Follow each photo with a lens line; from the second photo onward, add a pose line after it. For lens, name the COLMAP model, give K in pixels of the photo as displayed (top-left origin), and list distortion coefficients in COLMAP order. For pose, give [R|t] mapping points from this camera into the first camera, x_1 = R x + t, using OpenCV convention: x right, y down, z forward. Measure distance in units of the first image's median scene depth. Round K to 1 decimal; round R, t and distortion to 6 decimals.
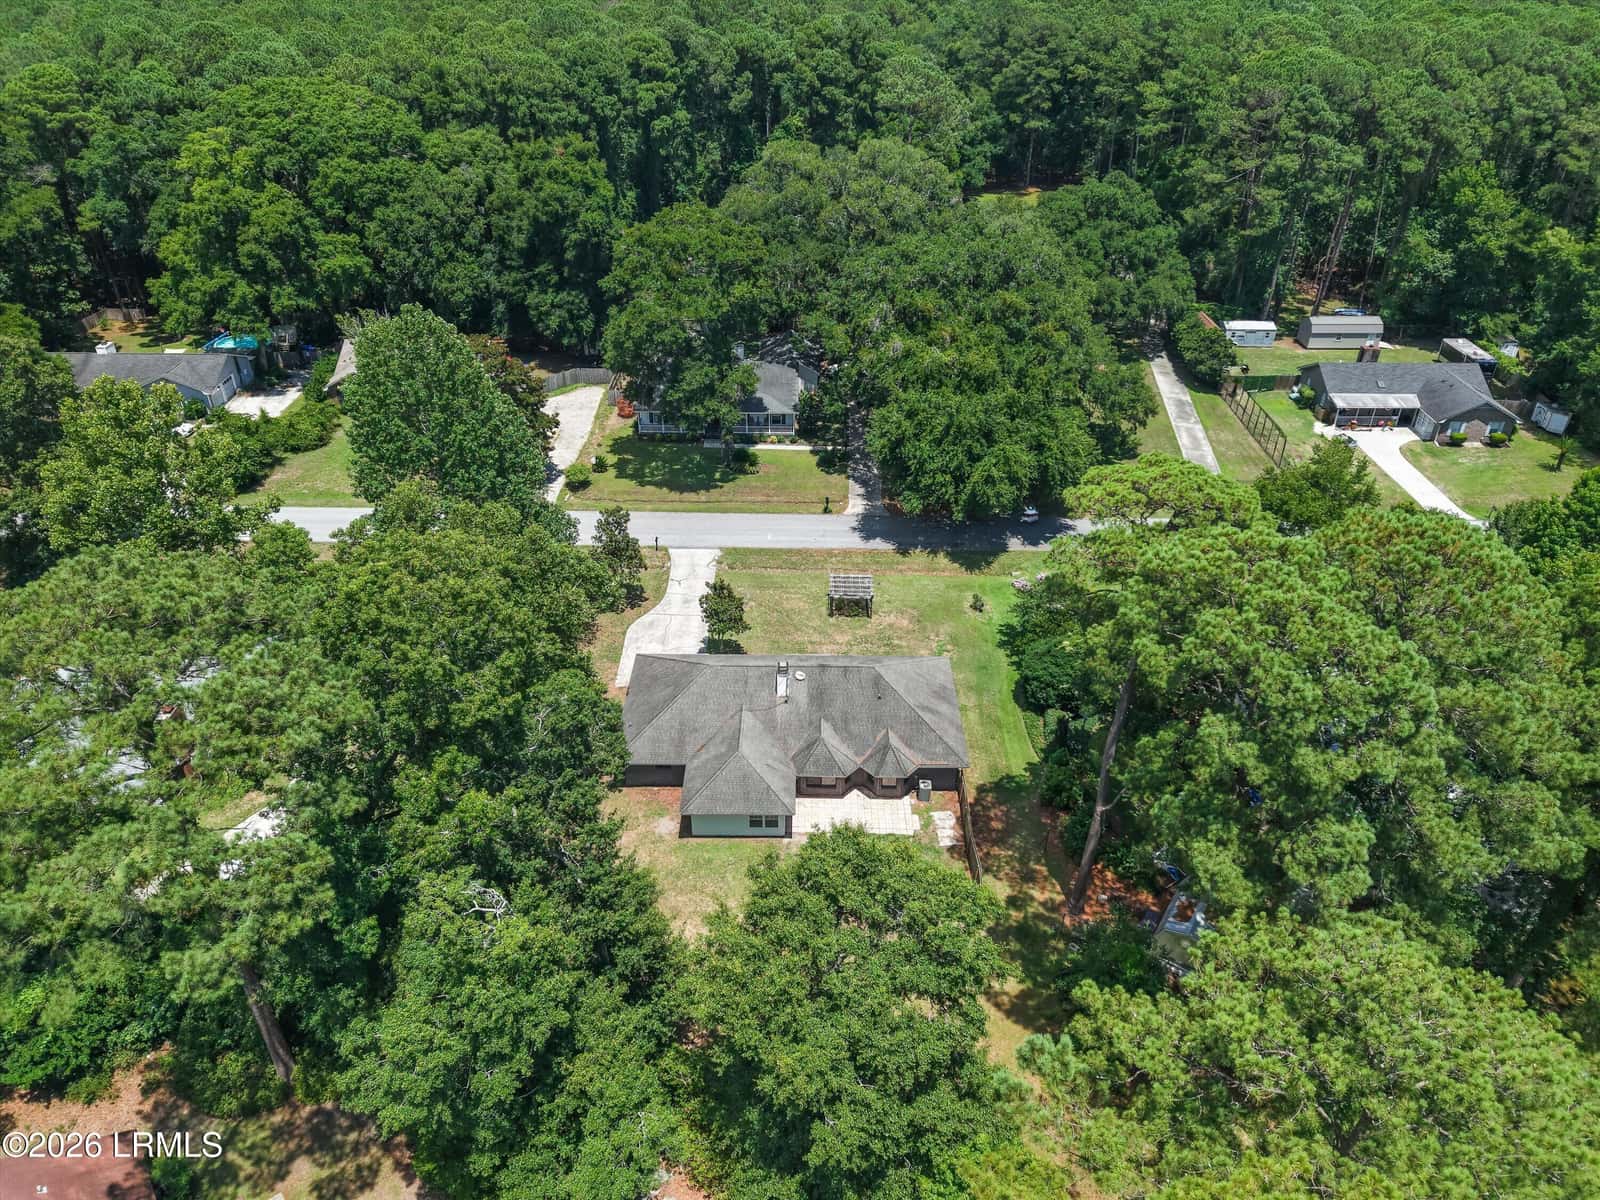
lens RADIAL K [[1073.5, 0, 799.1], [0, 1073.5, 611.1], [0, 0, 1]] dist [0.057677, -0.103797]
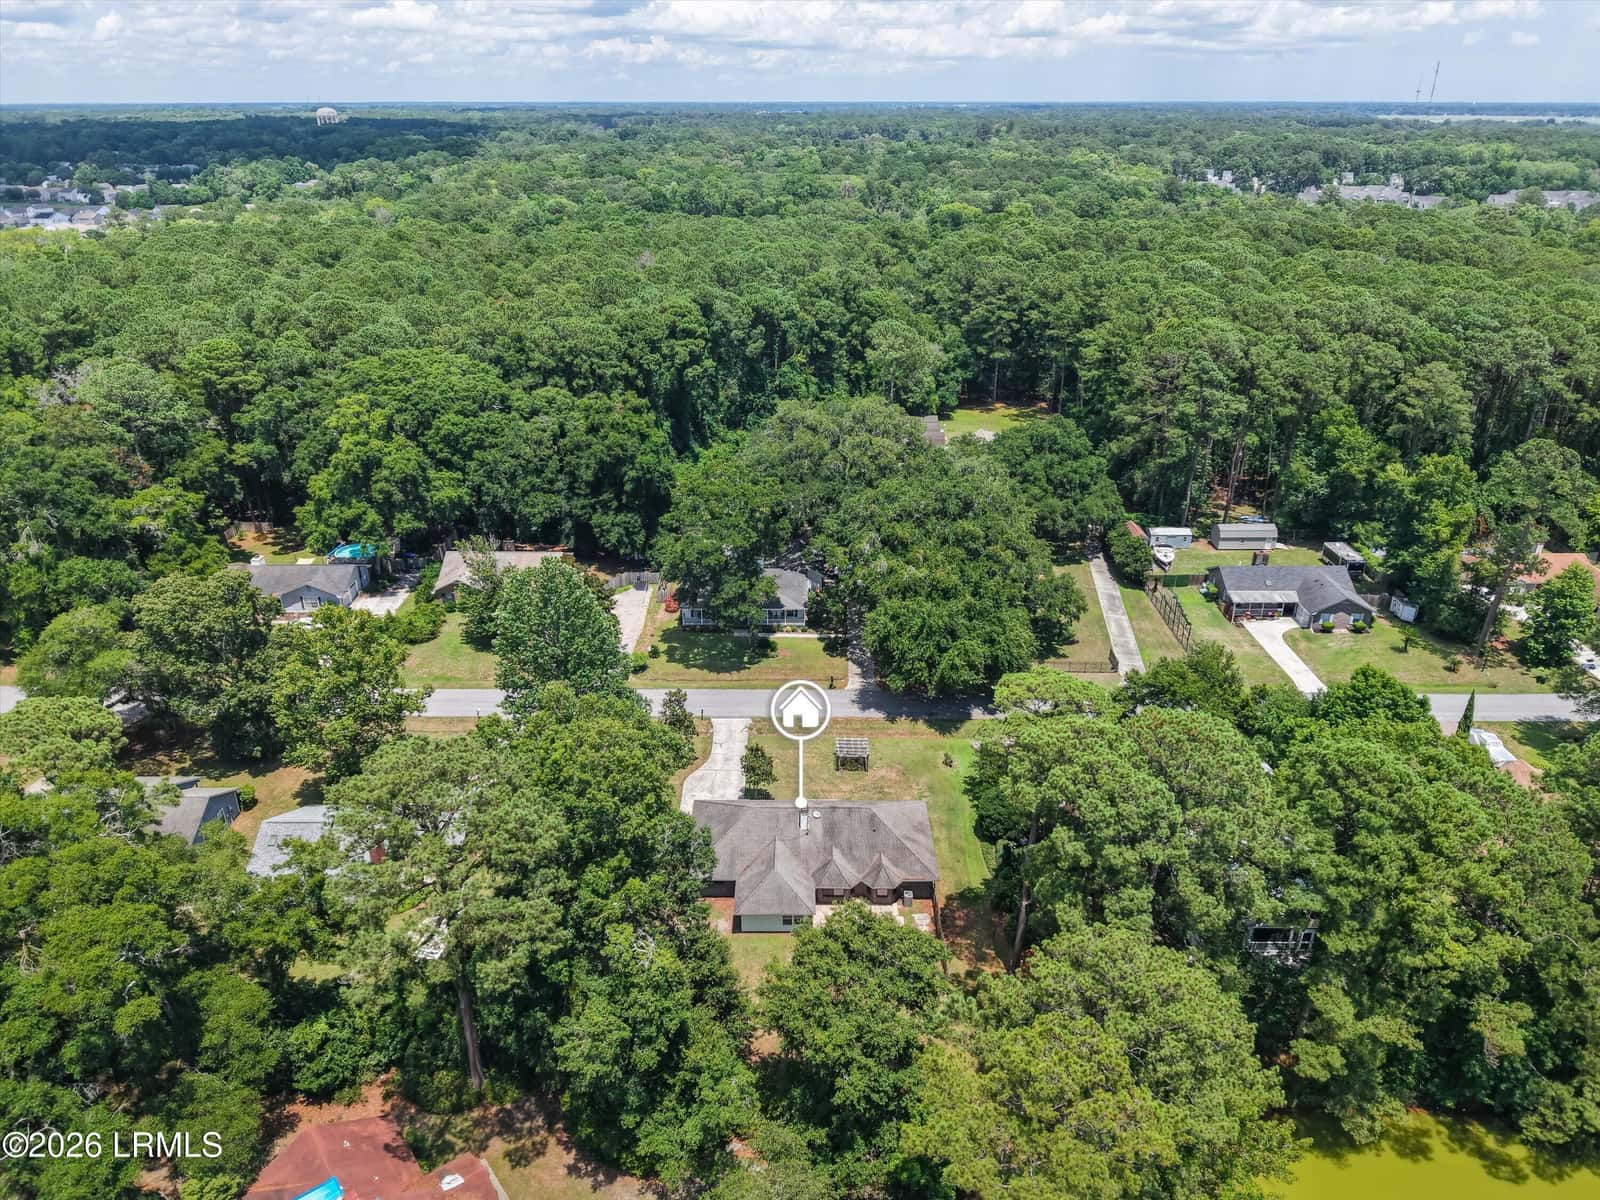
lens RADIAL K [[1073.5, 0, 799.1], [0, 1073.5, 611.1], [0, 0, 1]] dist [0.057677, -0.103797]
pose [[0.999973, -0.006436, 0.003502, -0.016473], [0.006867, 0.989914, -0.141506, -0.002338], [-0.002556, 0.141526, 0.989931, -0.271938]]
